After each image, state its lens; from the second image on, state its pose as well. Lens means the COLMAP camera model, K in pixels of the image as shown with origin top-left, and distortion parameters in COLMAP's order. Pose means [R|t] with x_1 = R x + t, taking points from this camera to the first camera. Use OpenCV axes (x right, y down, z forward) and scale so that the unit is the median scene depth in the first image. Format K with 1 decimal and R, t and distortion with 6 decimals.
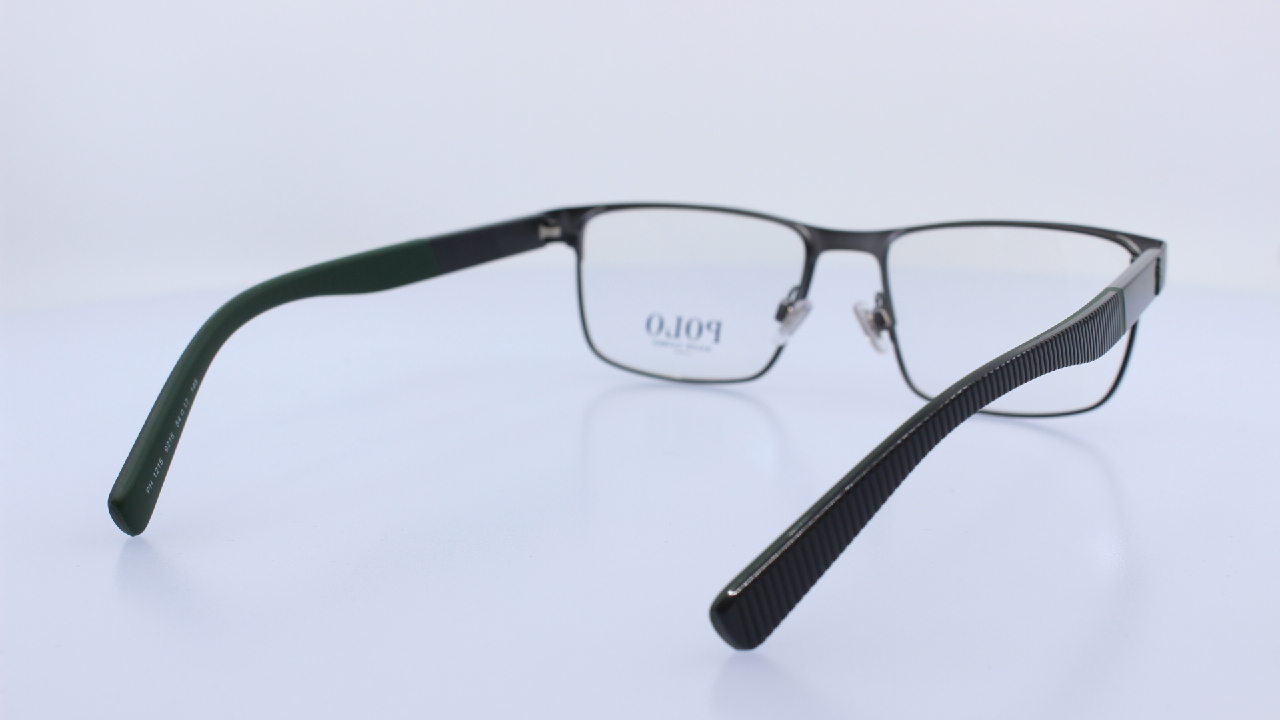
lens RADIAL K [[1705.9, 0, 640.0], [0, 1705.9, 360.0], [0, 0, 1]] dist [-0.147097, 0.003052]
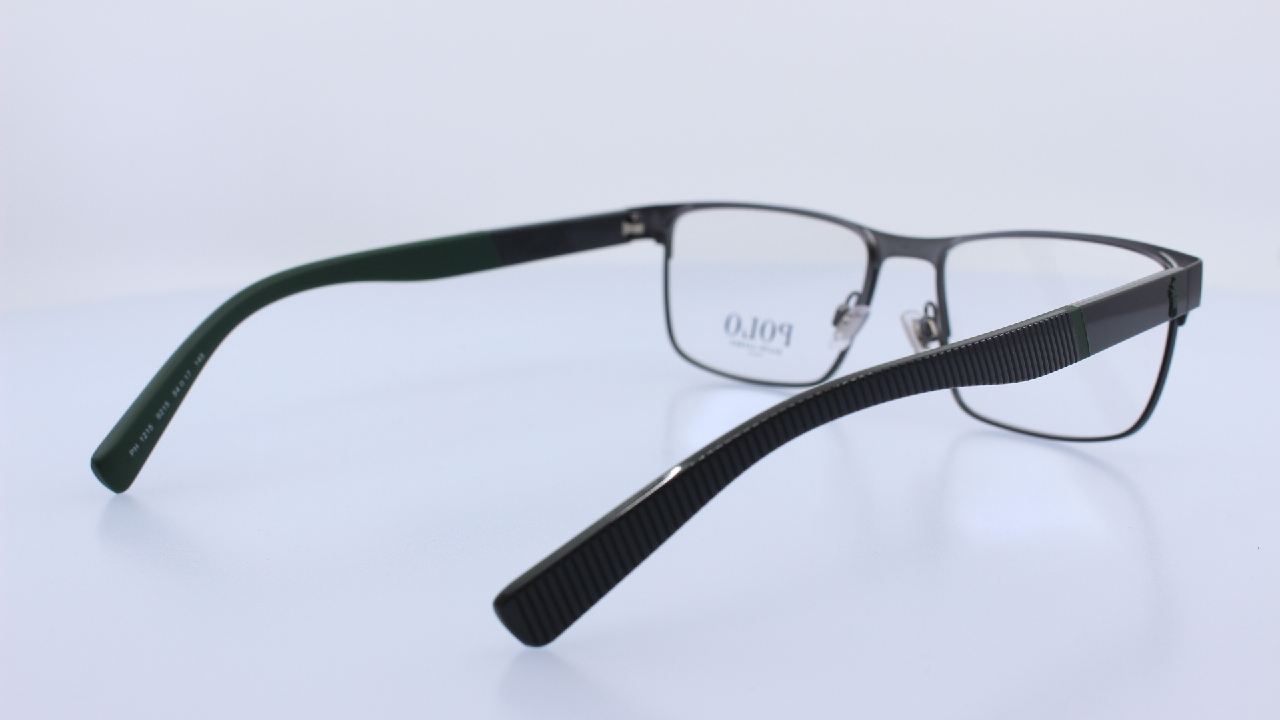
lens RADIAL K [[1705.9, 0, 640.0], [0, 1705.9, 360.0], [0, 0, 1]] dist [-0.147097, 0.003052]
pose [[0.962777, 0.052283, -0.265193, 0.229908], [-0.051481, 0.998624, 0.009981, -0.007567], [0.265350, 0.004043, 0.964144, 0.025923]]
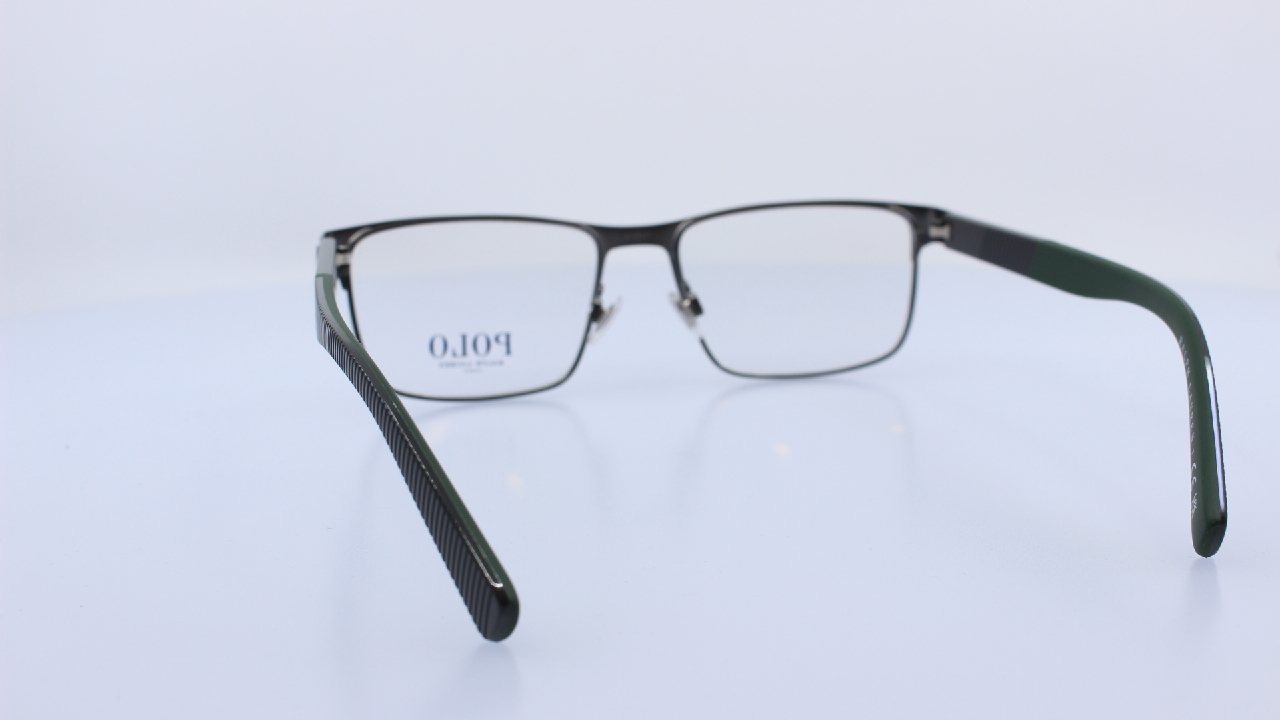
lens RADIAL K [[1705.9, 0, 640.0], [0, 1705.9, 360.0], [0, 0, 1]] dist [-0.147097, 0.003052]
pose [[0.717928, -0.138745, 0.682150, -0.572575], [0.136837, 0.988945, 0.057131, -0.053418], [-0.682535, 0.052328, 0.728977, 0.250435]]
